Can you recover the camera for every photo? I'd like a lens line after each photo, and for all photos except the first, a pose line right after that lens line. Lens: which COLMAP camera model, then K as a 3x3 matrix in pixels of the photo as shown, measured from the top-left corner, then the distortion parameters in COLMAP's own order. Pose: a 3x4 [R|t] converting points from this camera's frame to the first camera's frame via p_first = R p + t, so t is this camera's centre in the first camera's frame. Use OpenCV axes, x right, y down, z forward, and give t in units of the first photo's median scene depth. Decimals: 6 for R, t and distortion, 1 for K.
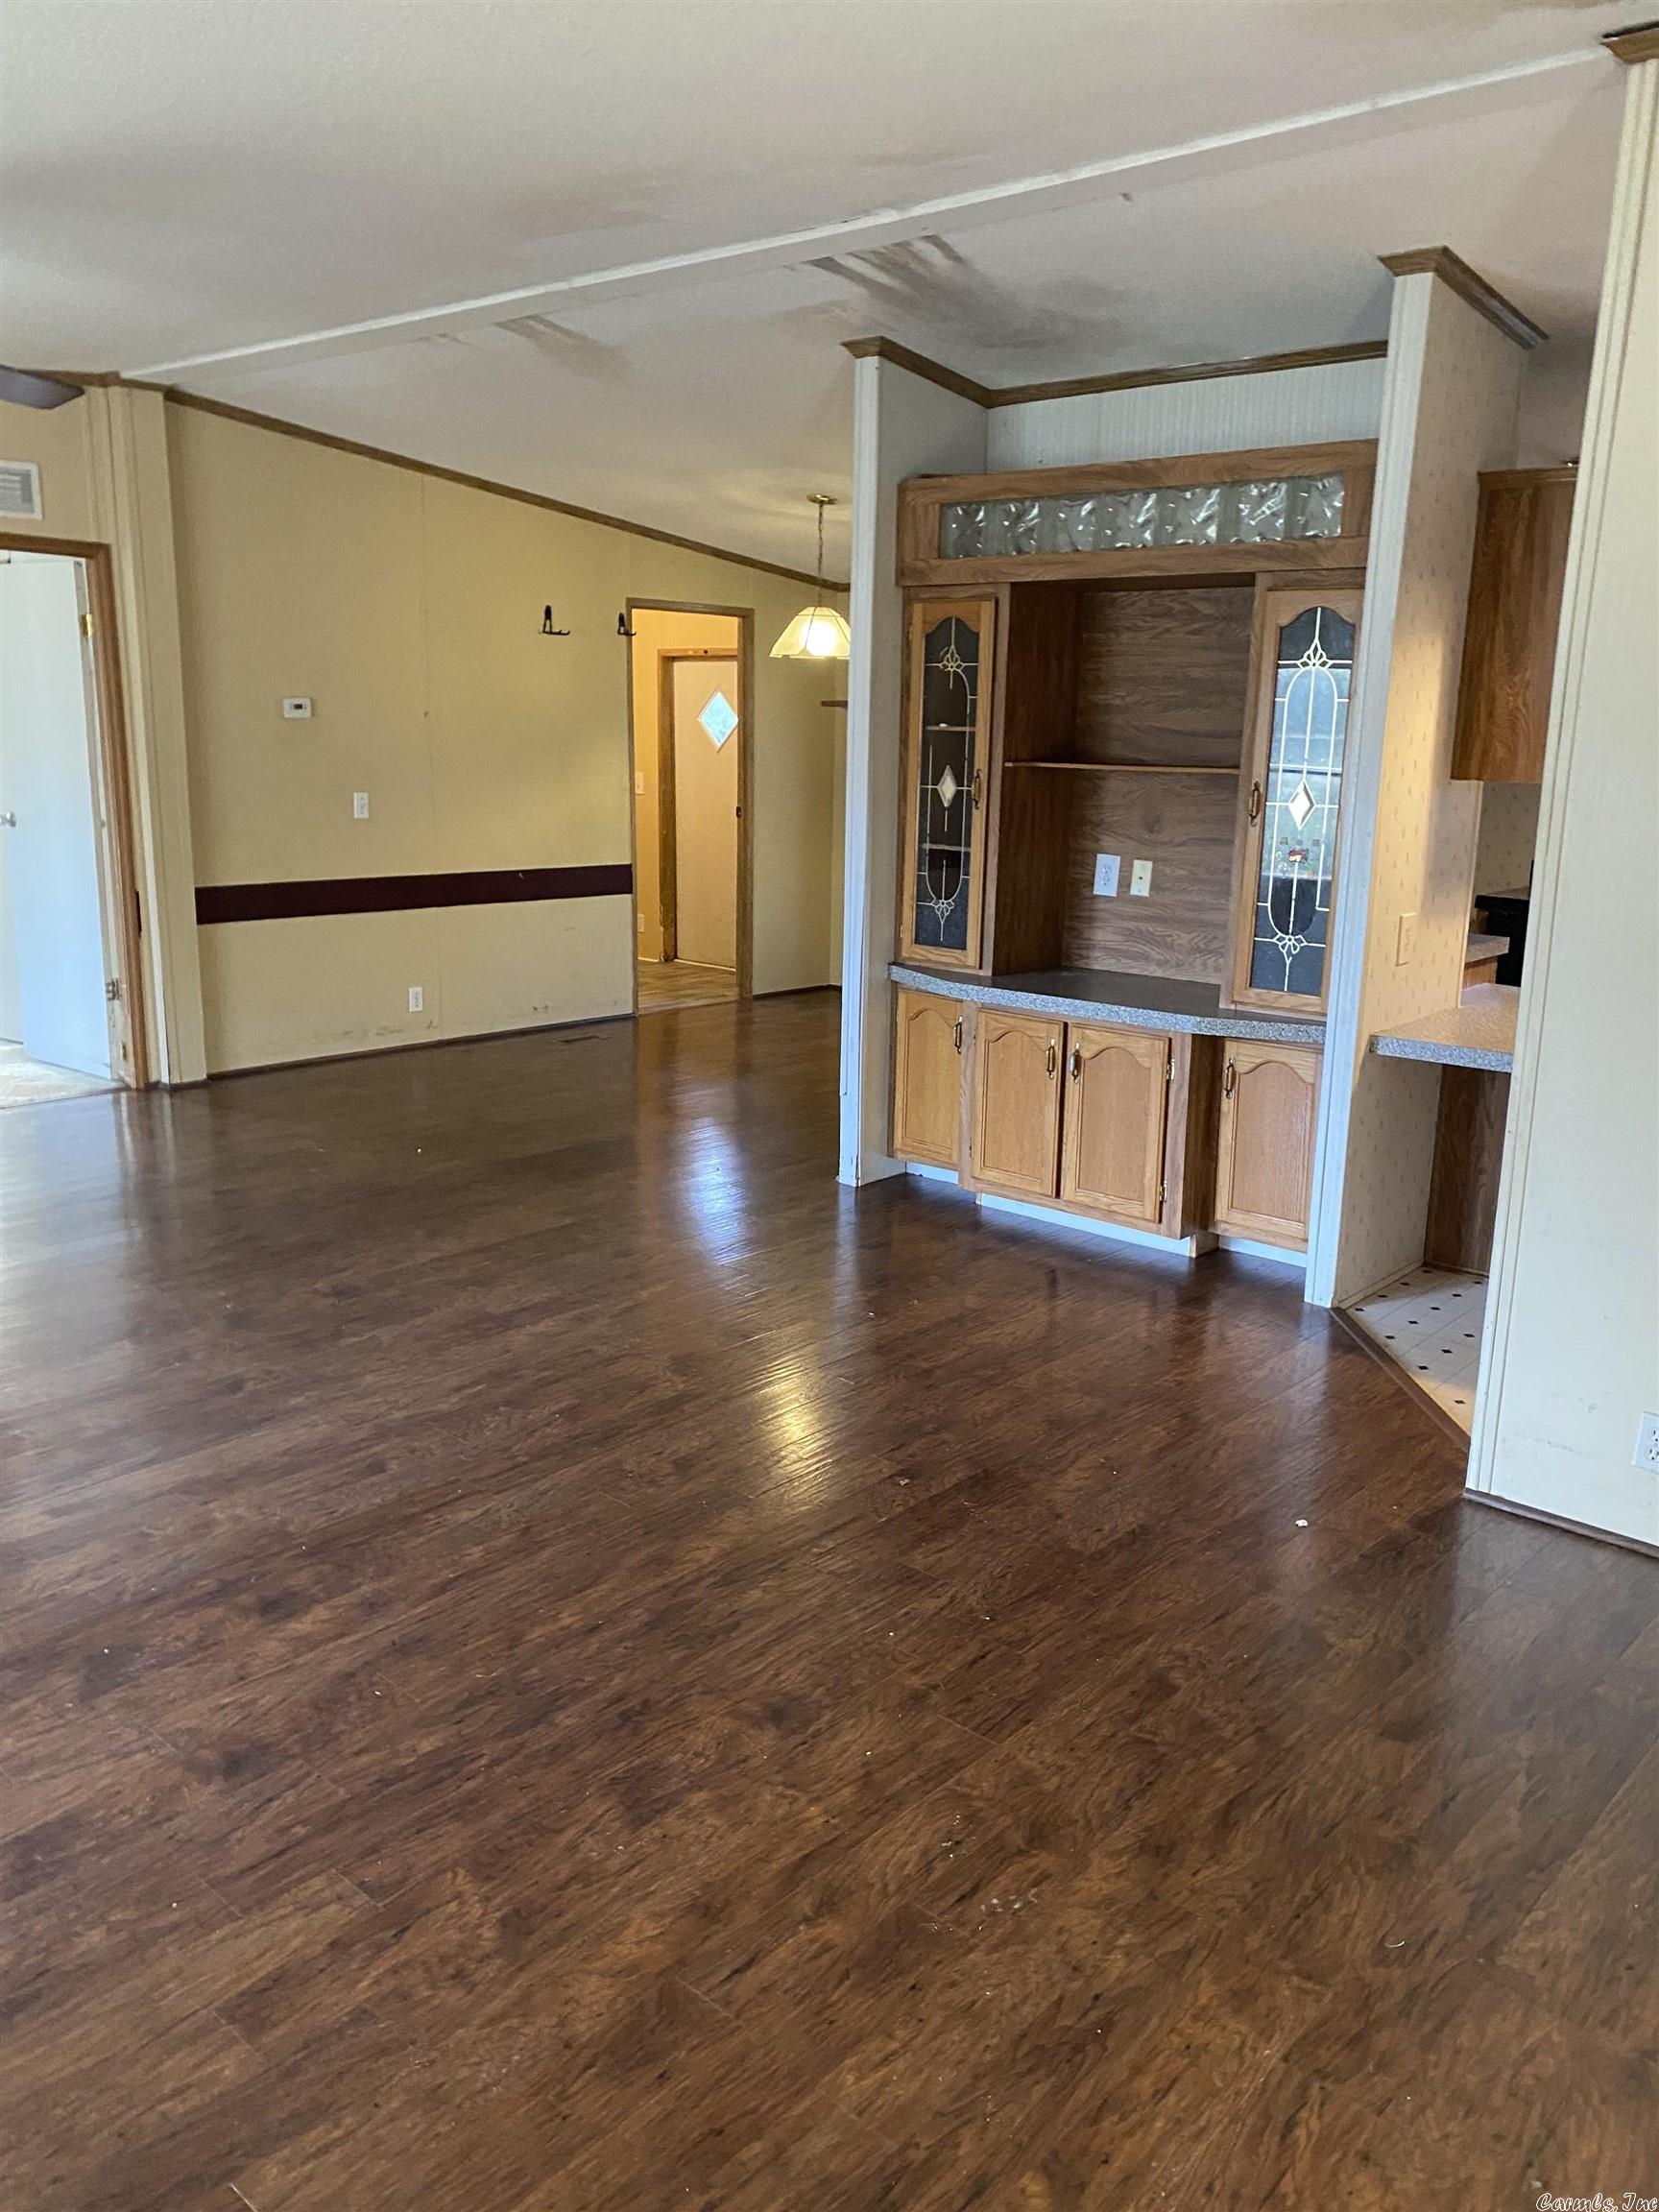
lens RADIAL K [[1705.4, 0, 890.8], [0, 1705.4, 1128.7], [0, 0, 1]] dist [-0.009423, 0.000923]
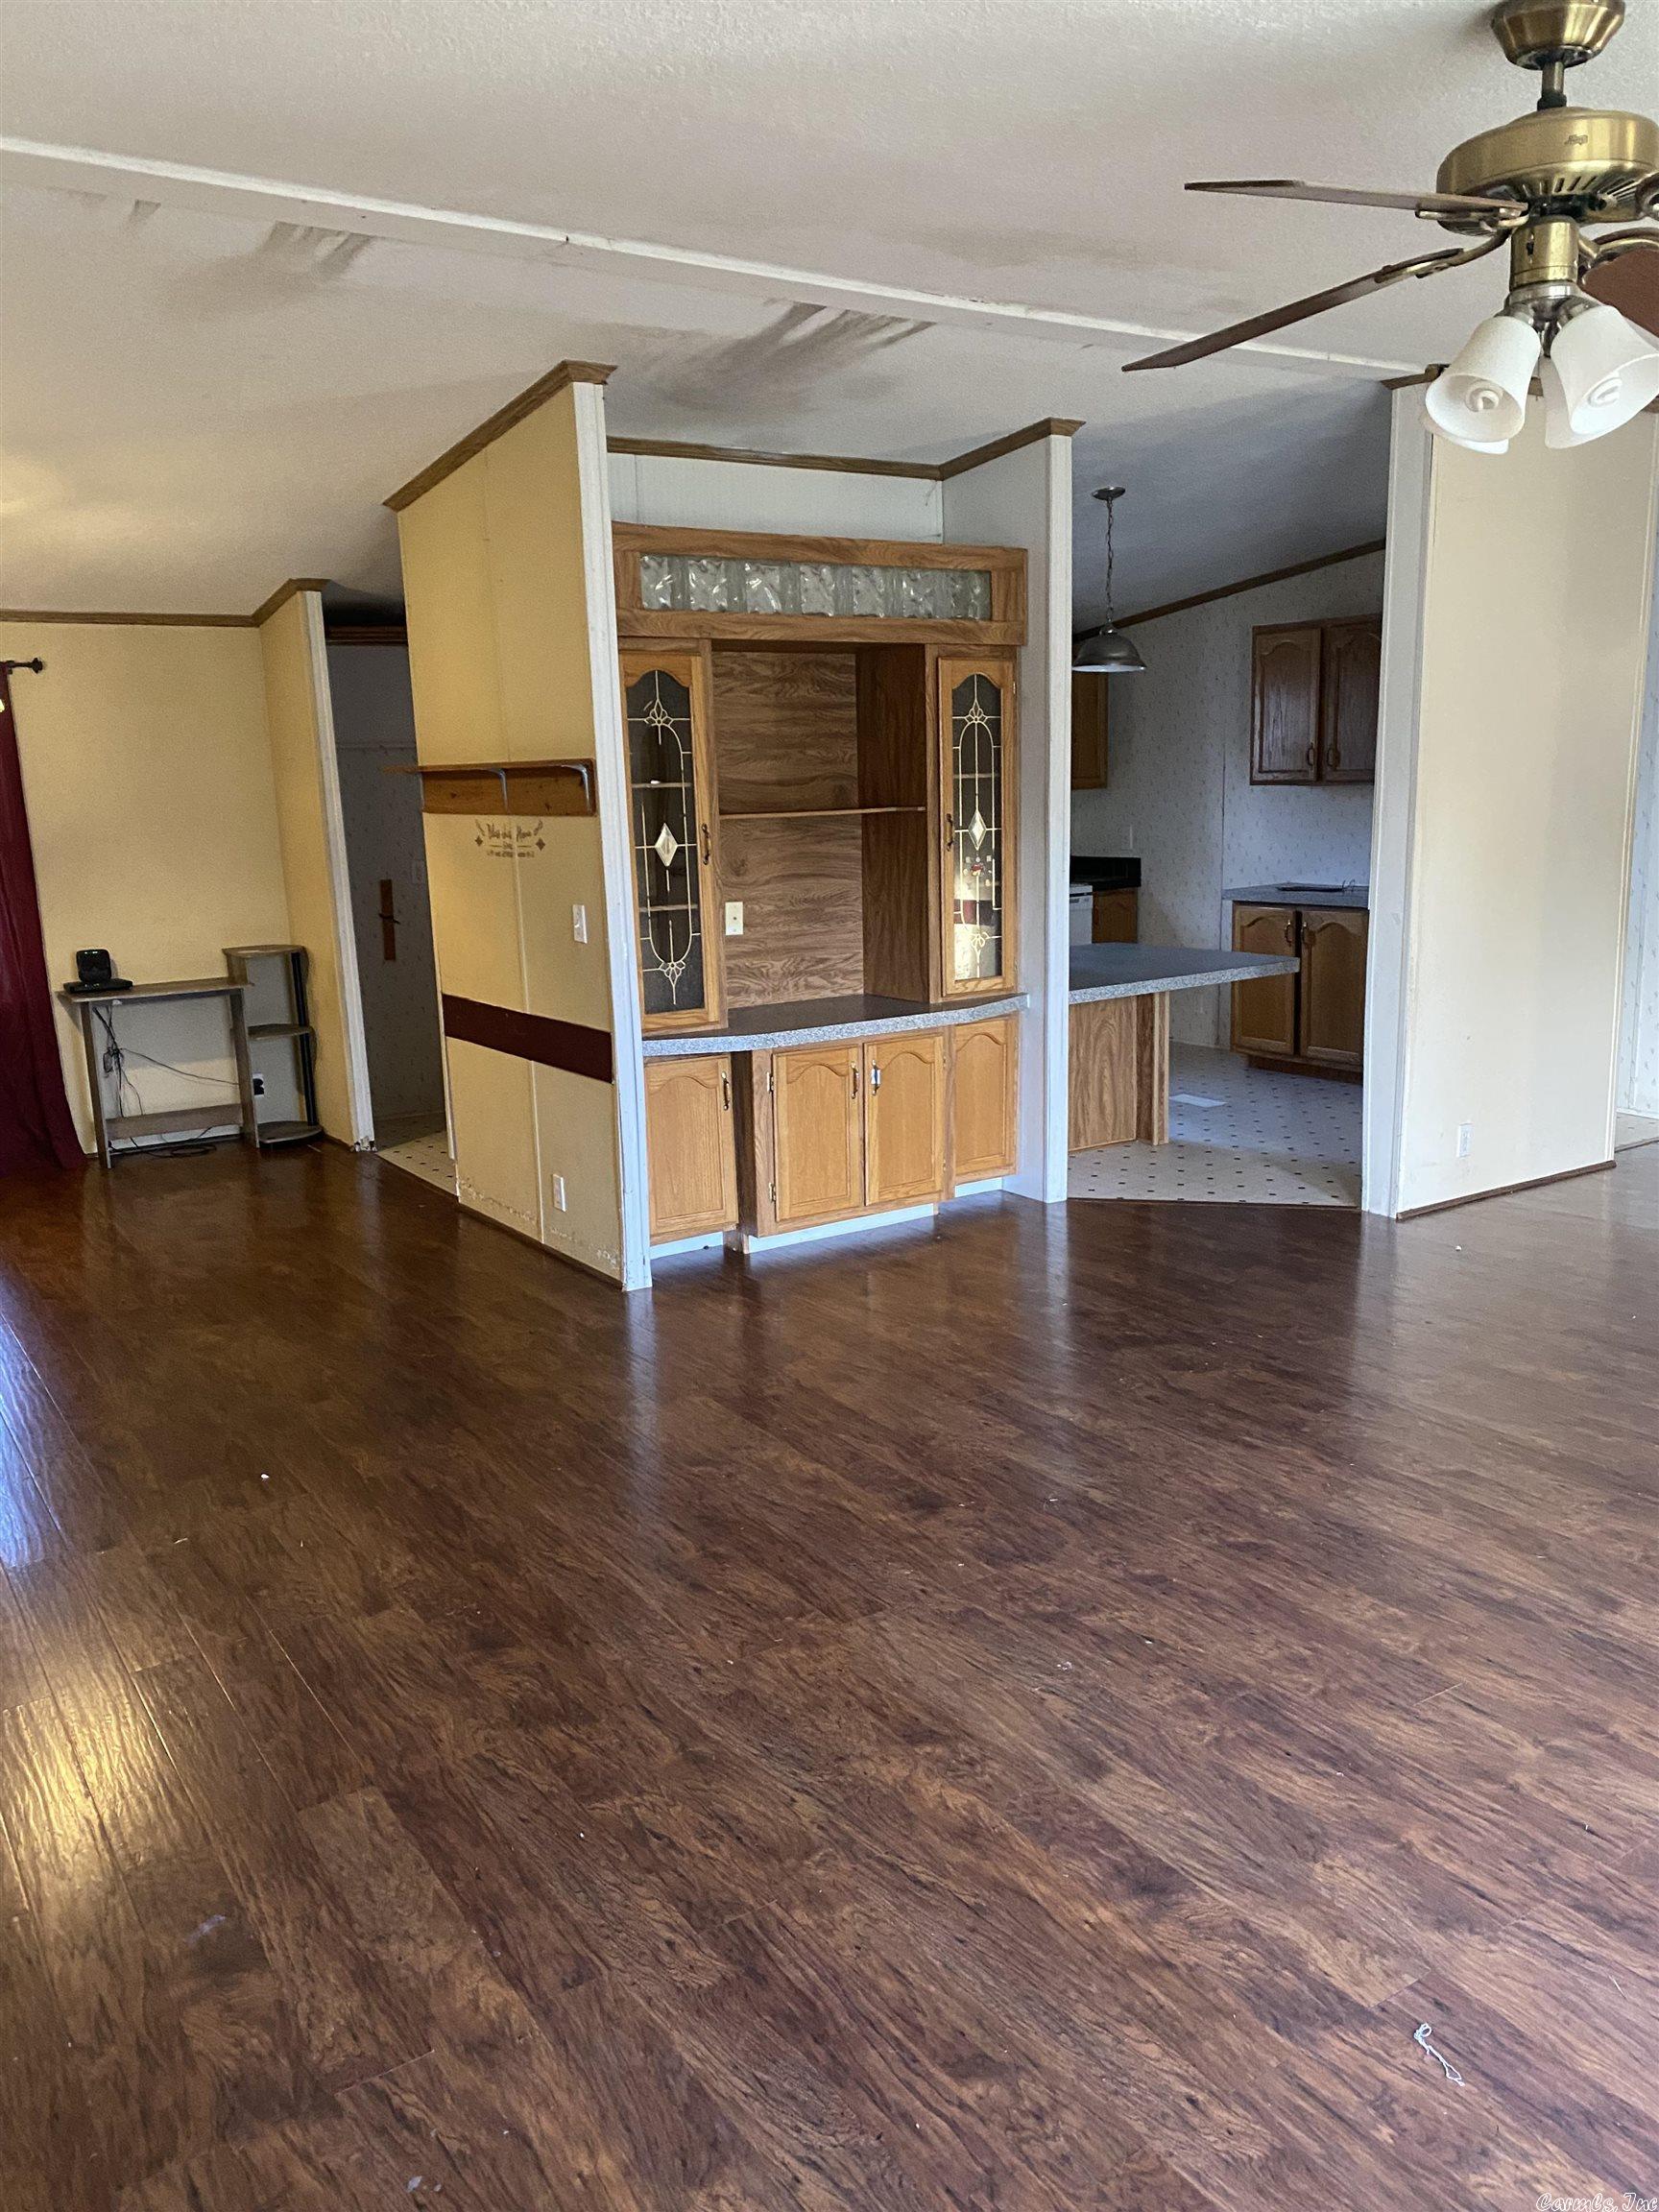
lens RADIAL K [[1642.1, 0, 888.0], [0, 1642.1, 1110.0], [0, 0, 1]] dist [0.008776, -0.000412]
pose [[0.273916, -0.217089, 0.936932, -0.854196], [0.254417, 0.955843, 0.147091, -0.166108], [-0.927492, 0.198081, 0.317052, 0.633709]]
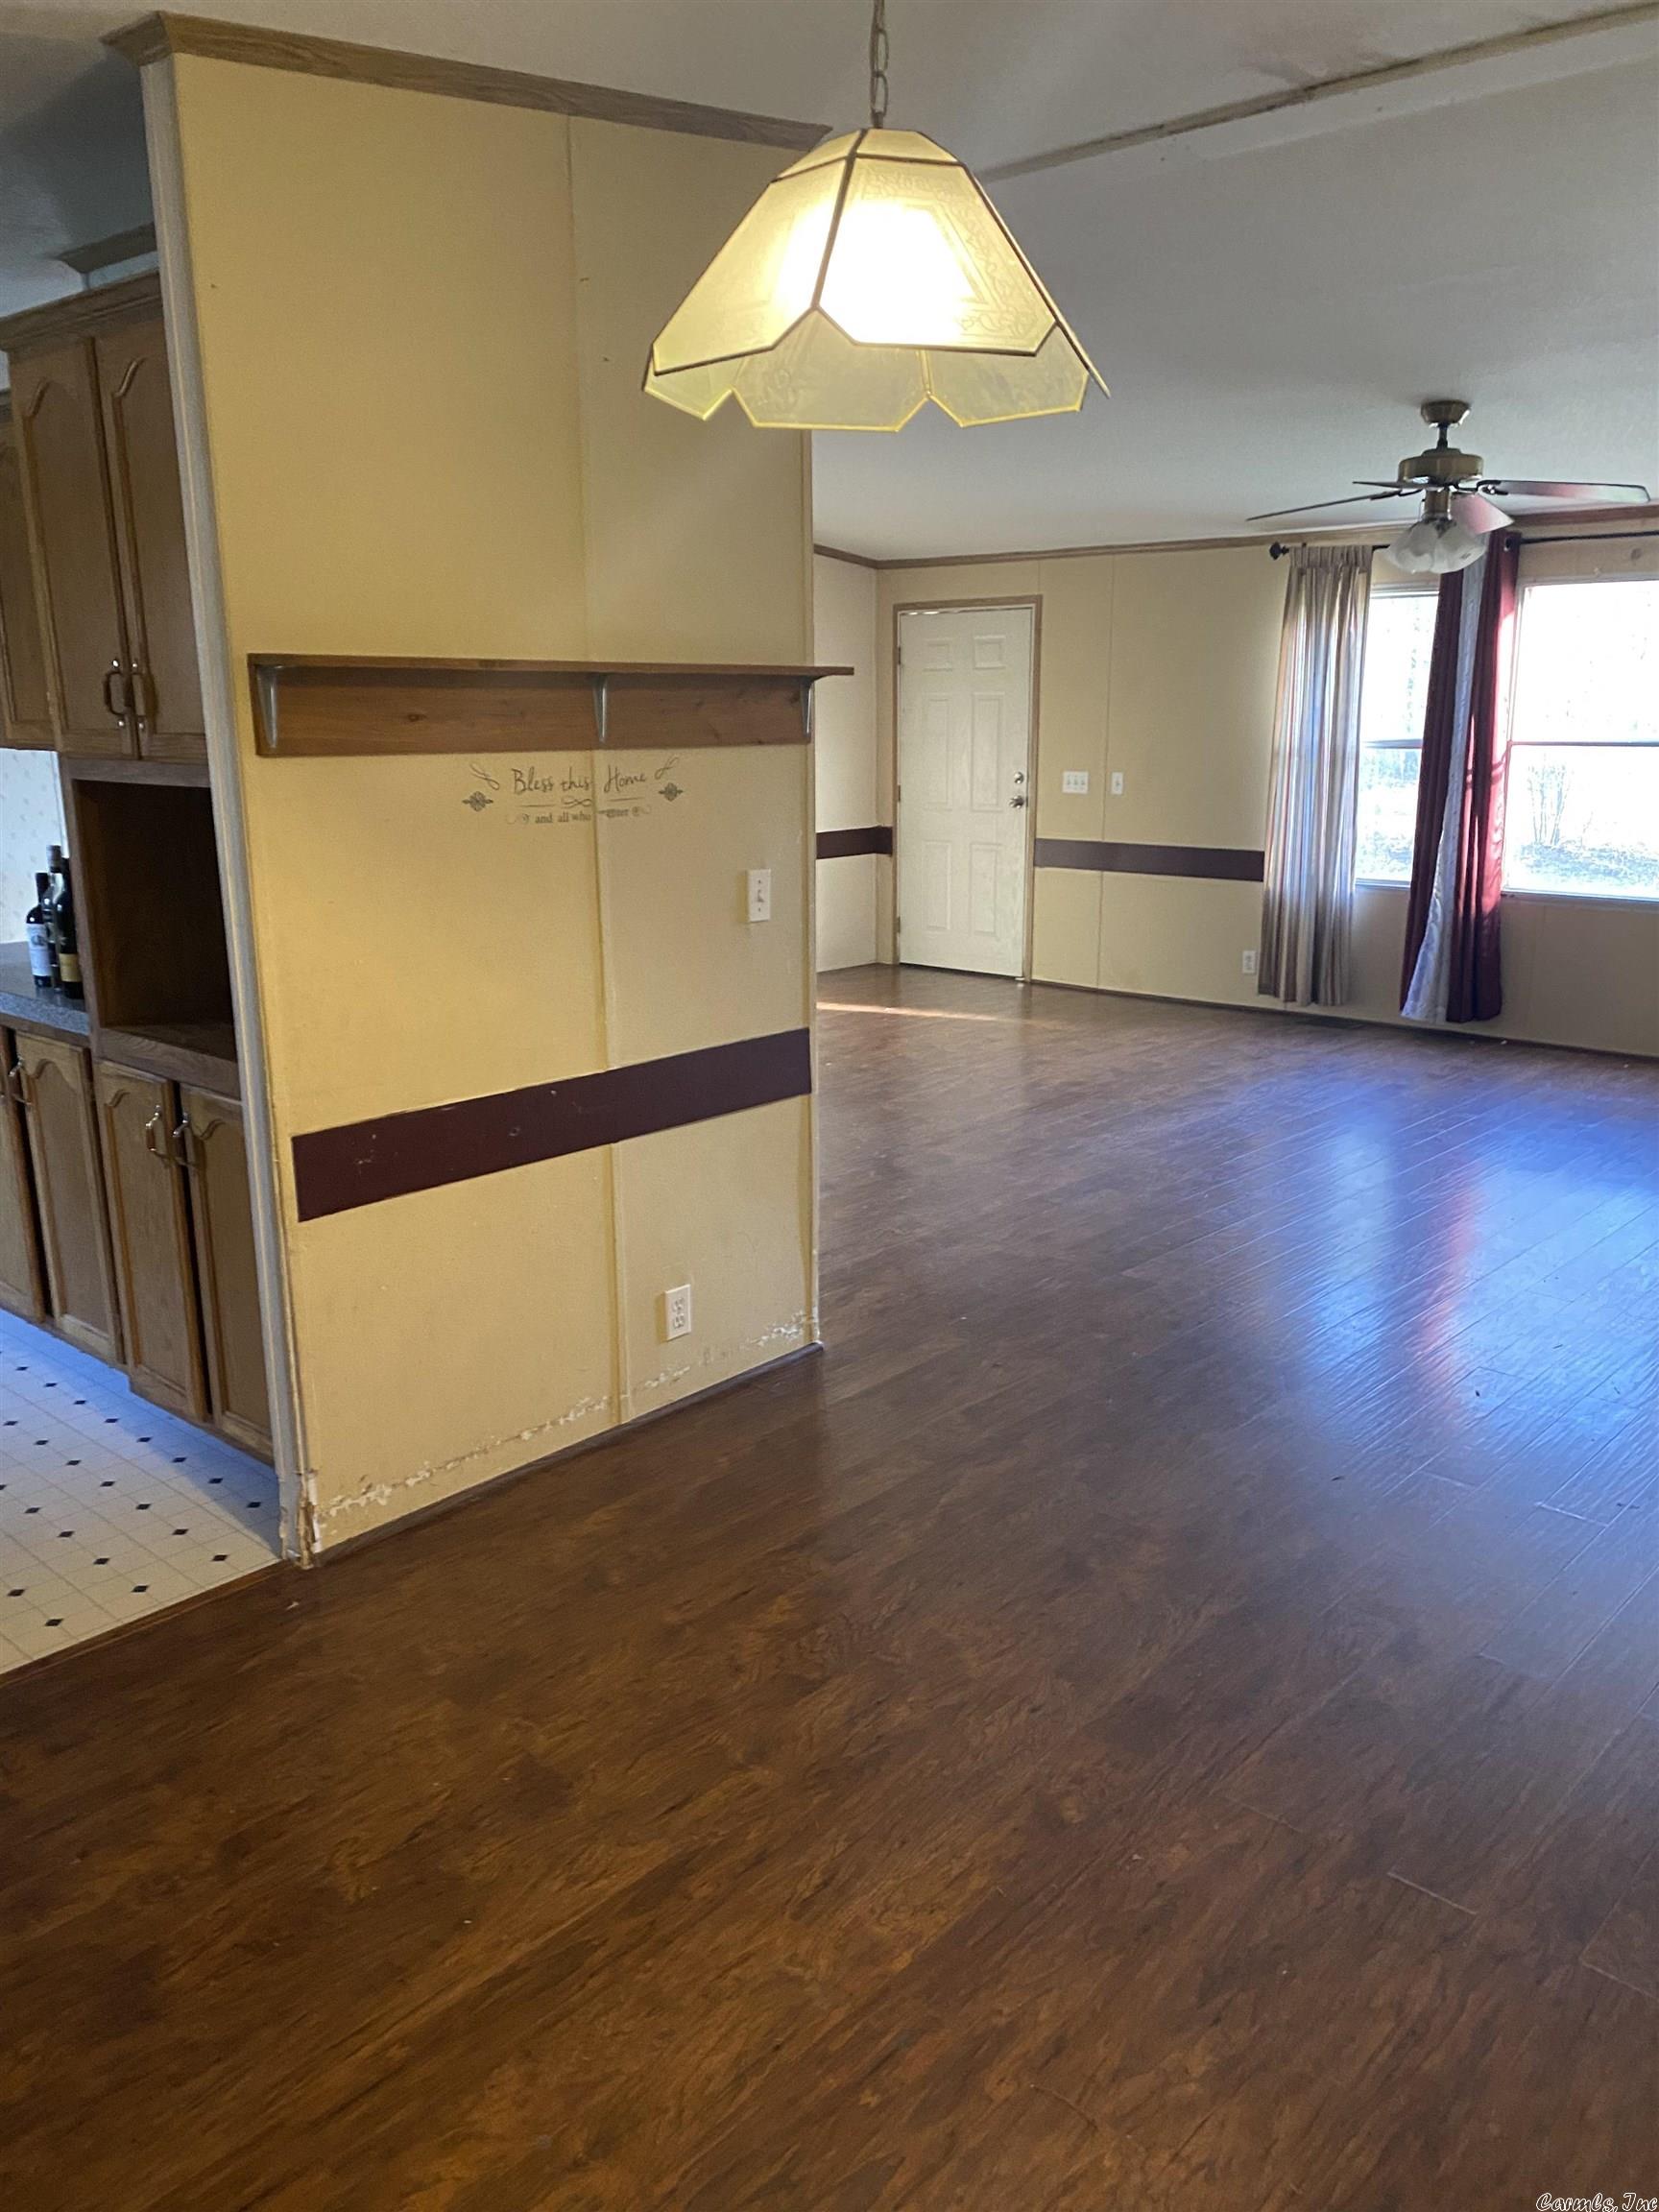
lens RADIAL K [[1711.9, 0, 829.5], [0, 1711.9, 1106.0], [0, 0, 1]] dist [0.001468, -0.006813]
pose [[-0.999006, -0.024113, 0.037479, -0.063629], [-0.004842, 0.894727, 0.446588, -0.411924], [-0.044302, 0.445963, -0.893954, 1.737963]]
